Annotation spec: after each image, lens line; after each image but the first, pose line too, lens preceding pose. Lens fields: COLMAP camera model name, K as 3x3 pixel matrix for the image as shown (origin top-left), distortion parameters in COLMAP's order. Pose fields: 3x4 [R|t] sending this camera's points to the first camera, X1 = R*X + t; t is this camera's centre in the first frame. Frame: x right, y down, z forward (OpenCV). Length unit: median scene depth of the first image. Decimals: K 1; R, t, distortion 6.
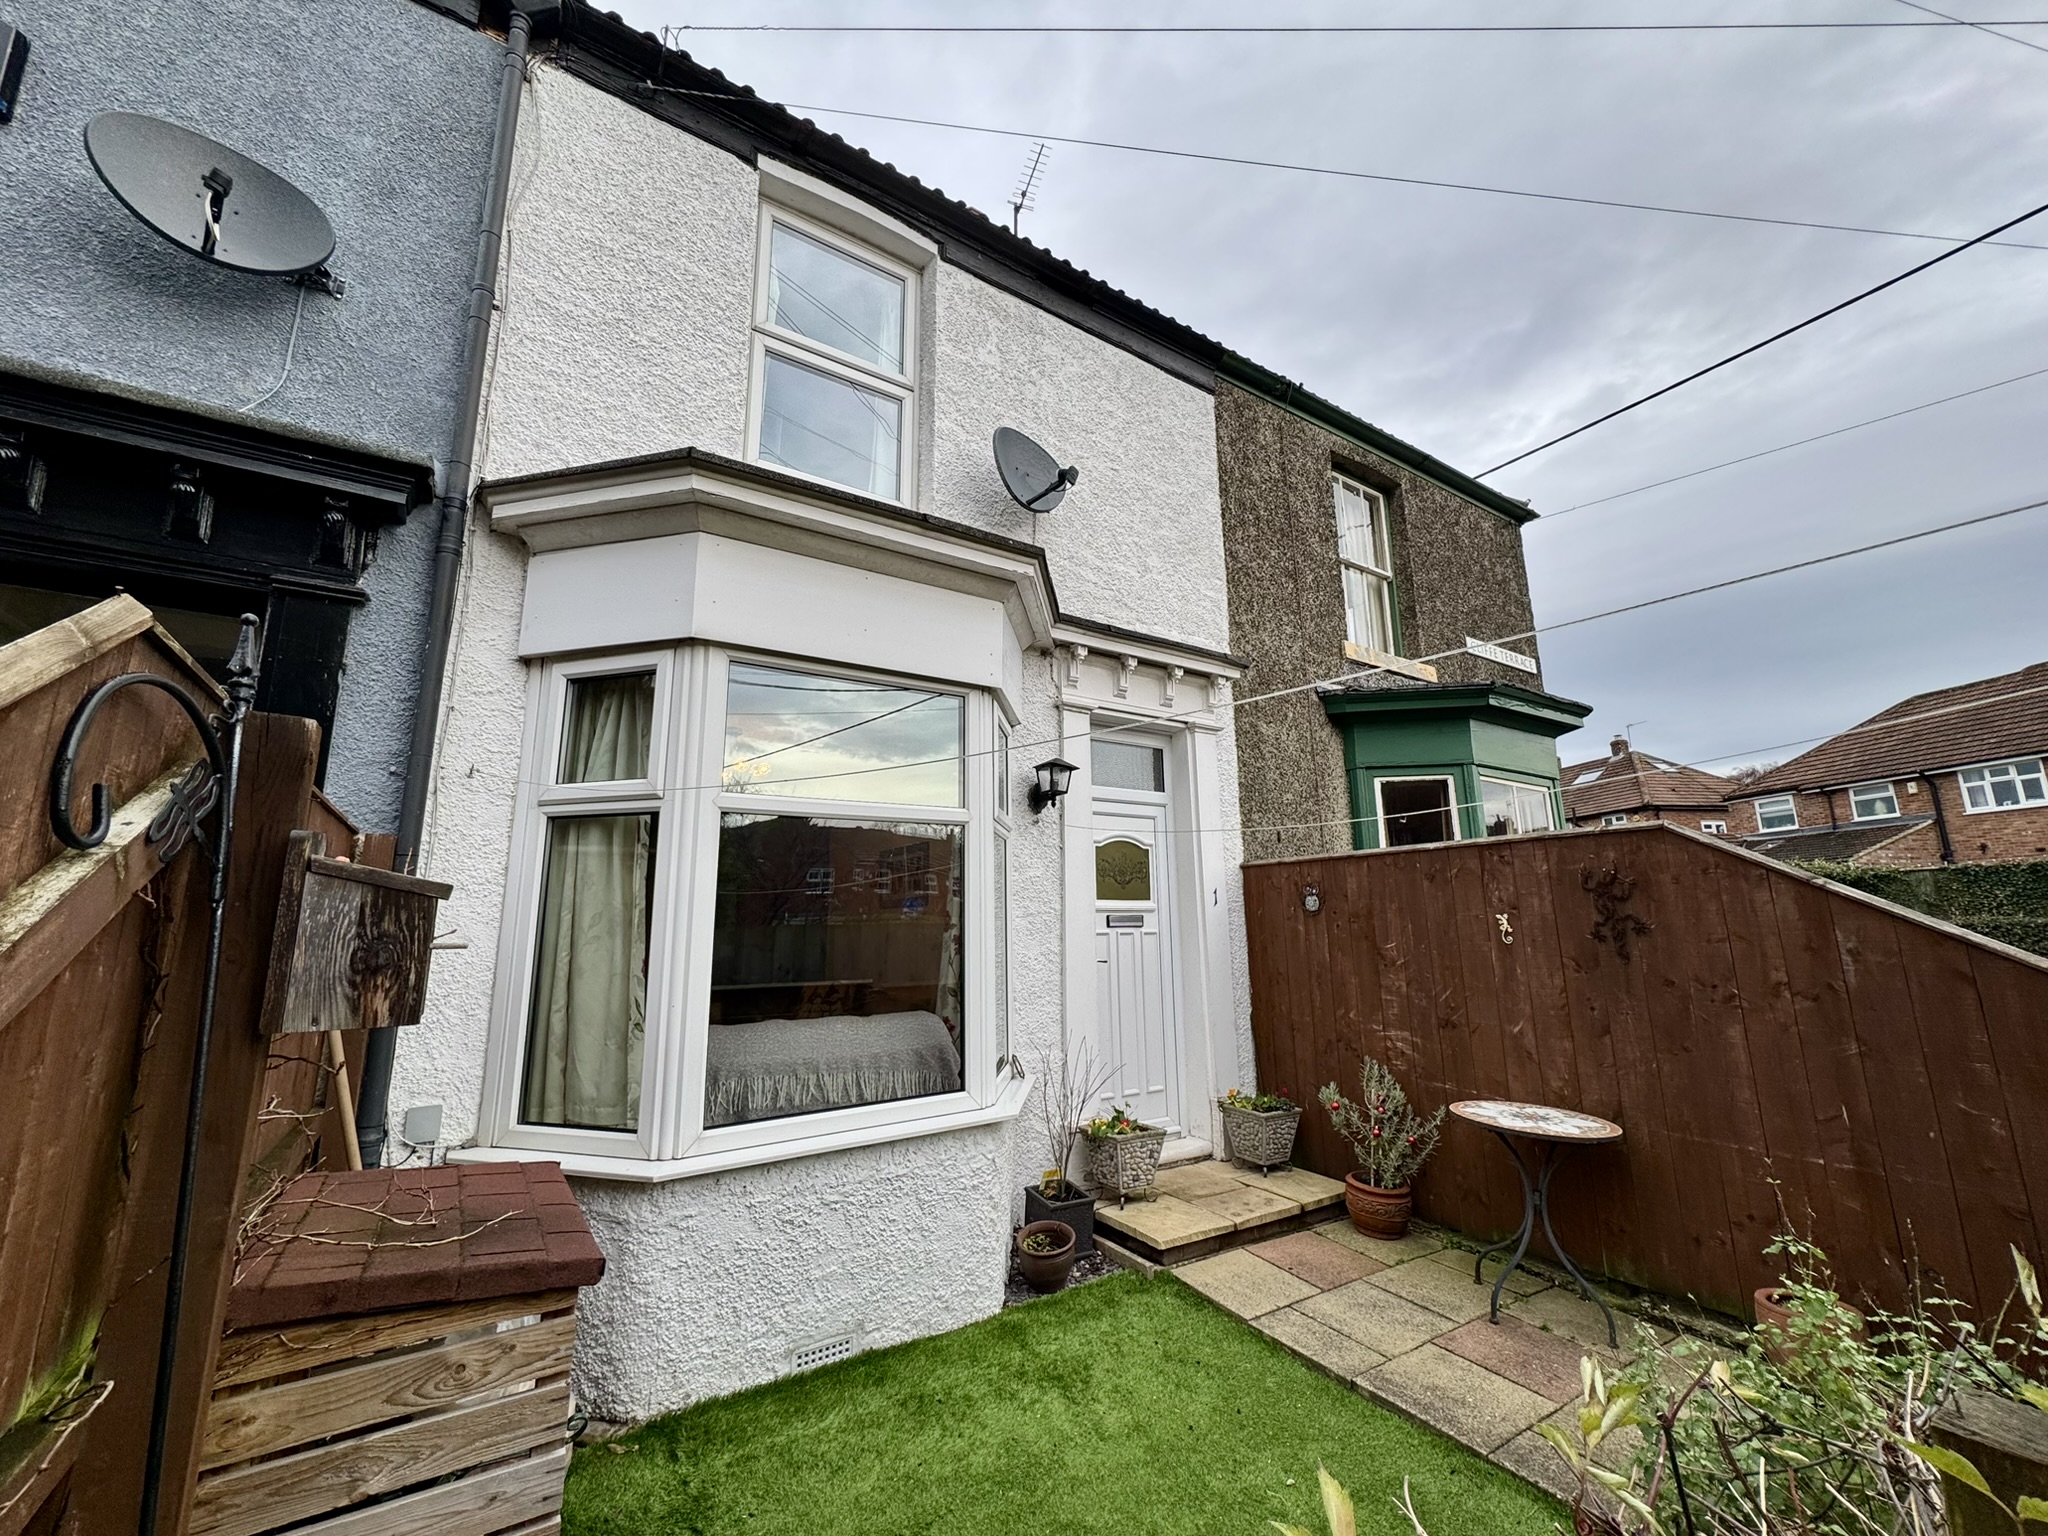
lens RADIAL K [[840.7, 0, 1020.5], [0, 840.7, 766.9], [0, 0, 1]] dist [-0.002627, -0.000433]
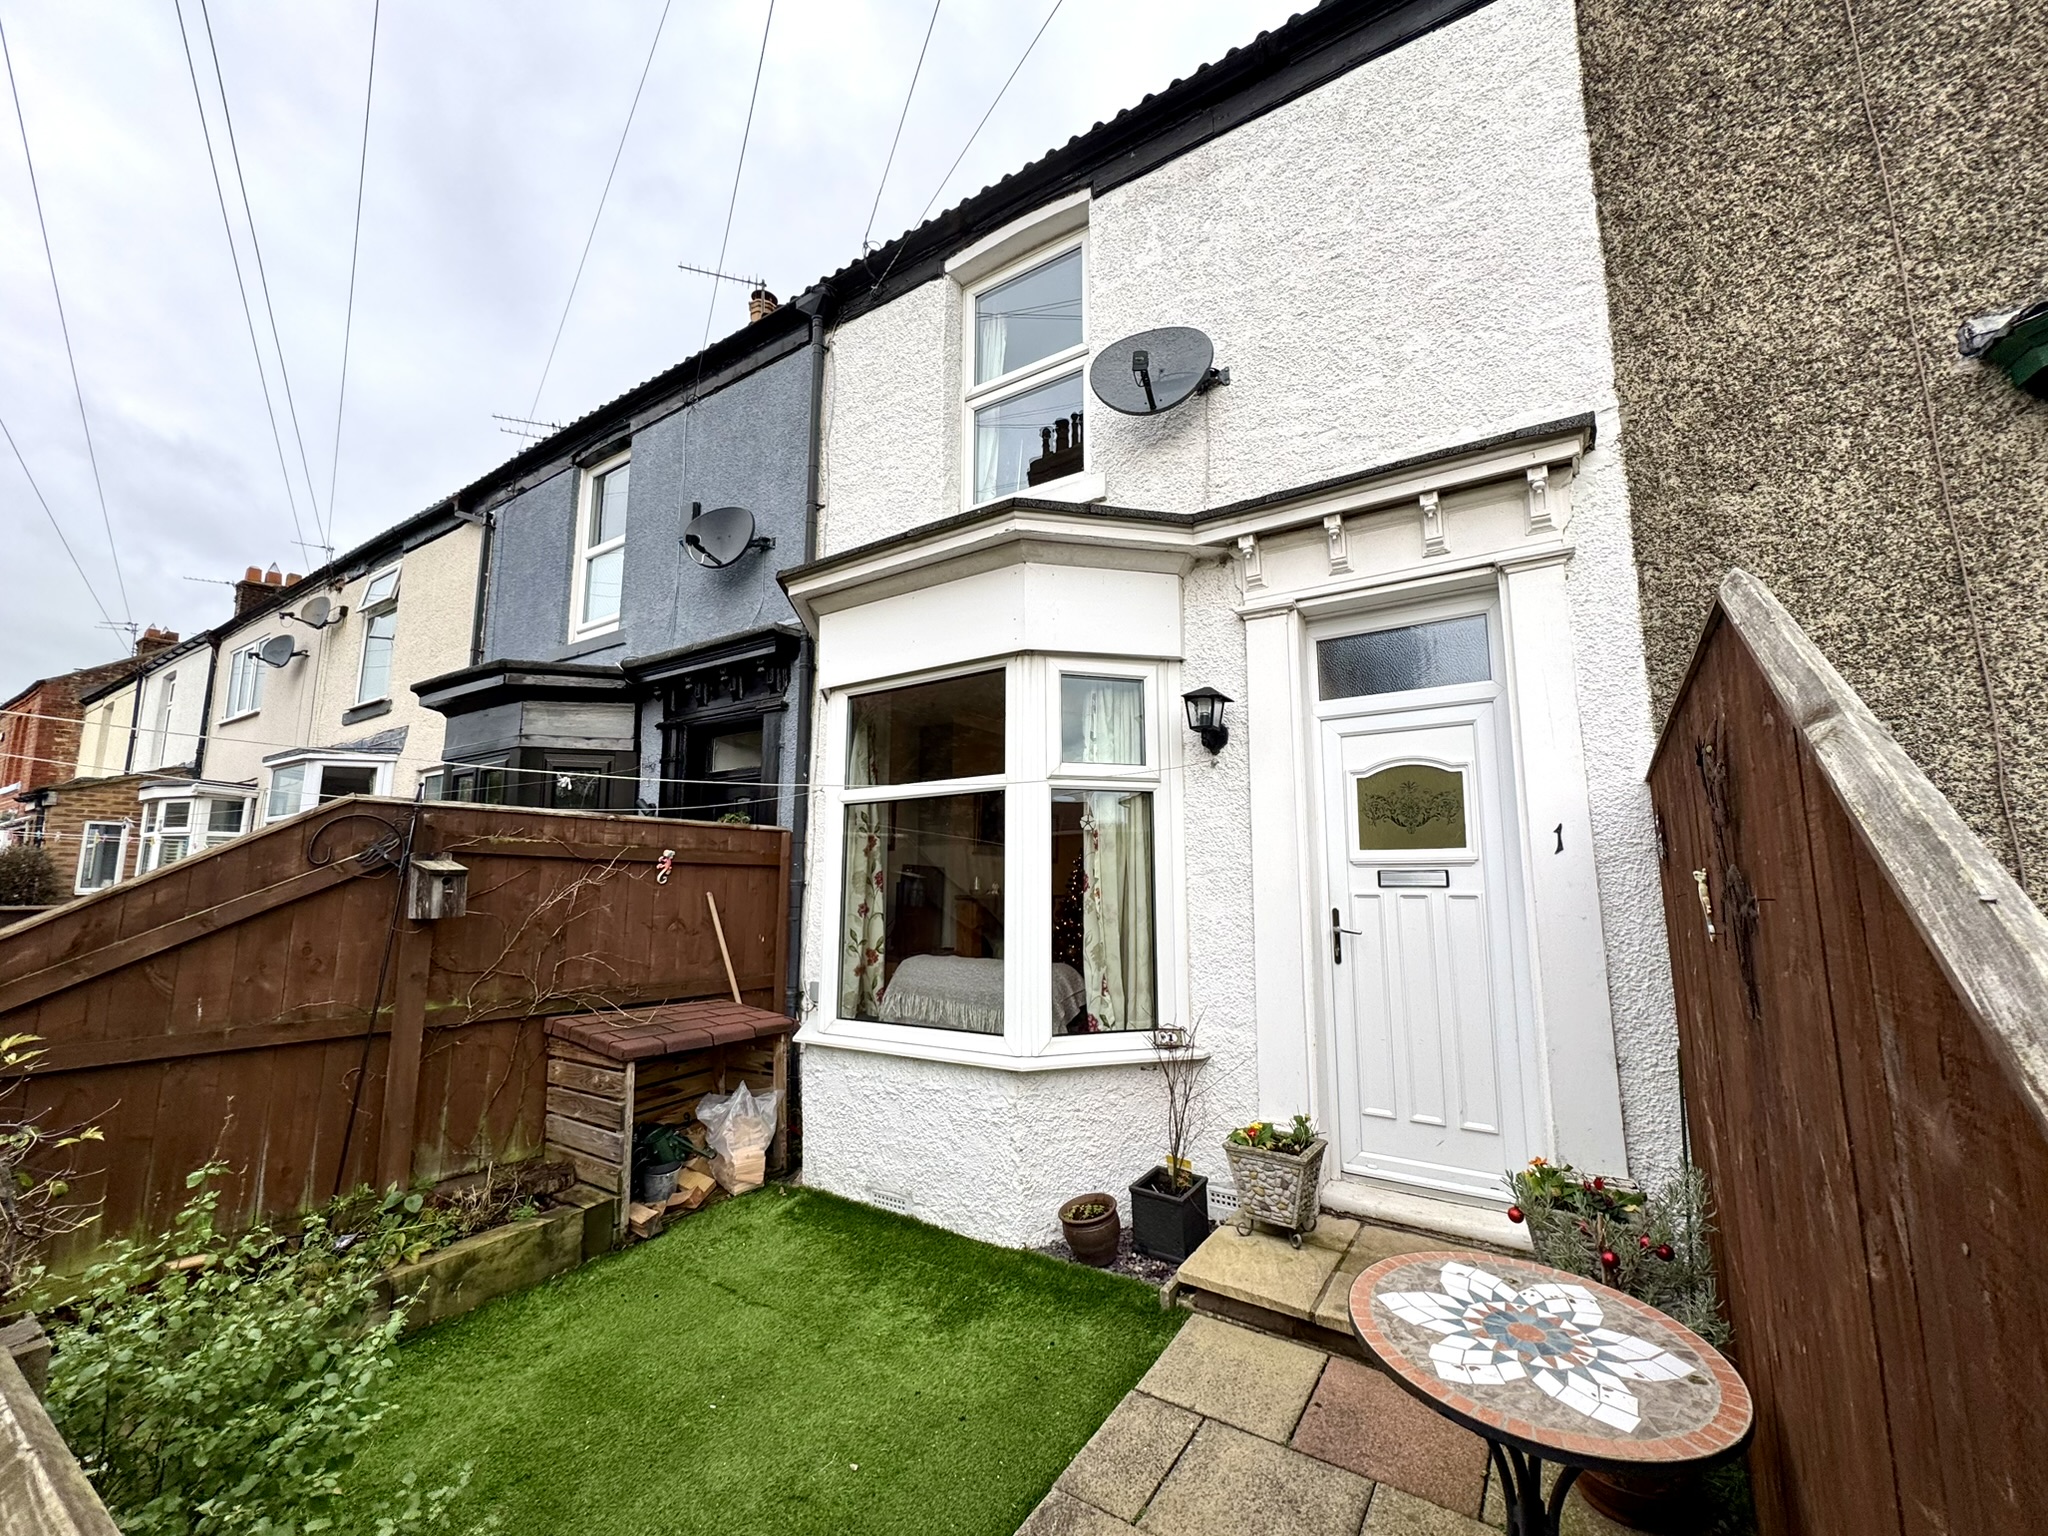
lens RADIAL K [[840.7, 0, 1020.5], [0, 840.7, 766.9], [0, 0, 1]] dist [-0.002627, -0.000433]
pose [[0.374091, -0.116497, -0.920046, 0.692346], [0.172170, 0.983557, -0.054534, 0.076914], [0.911270, -0.138004, 0.387997, 0.461771]]
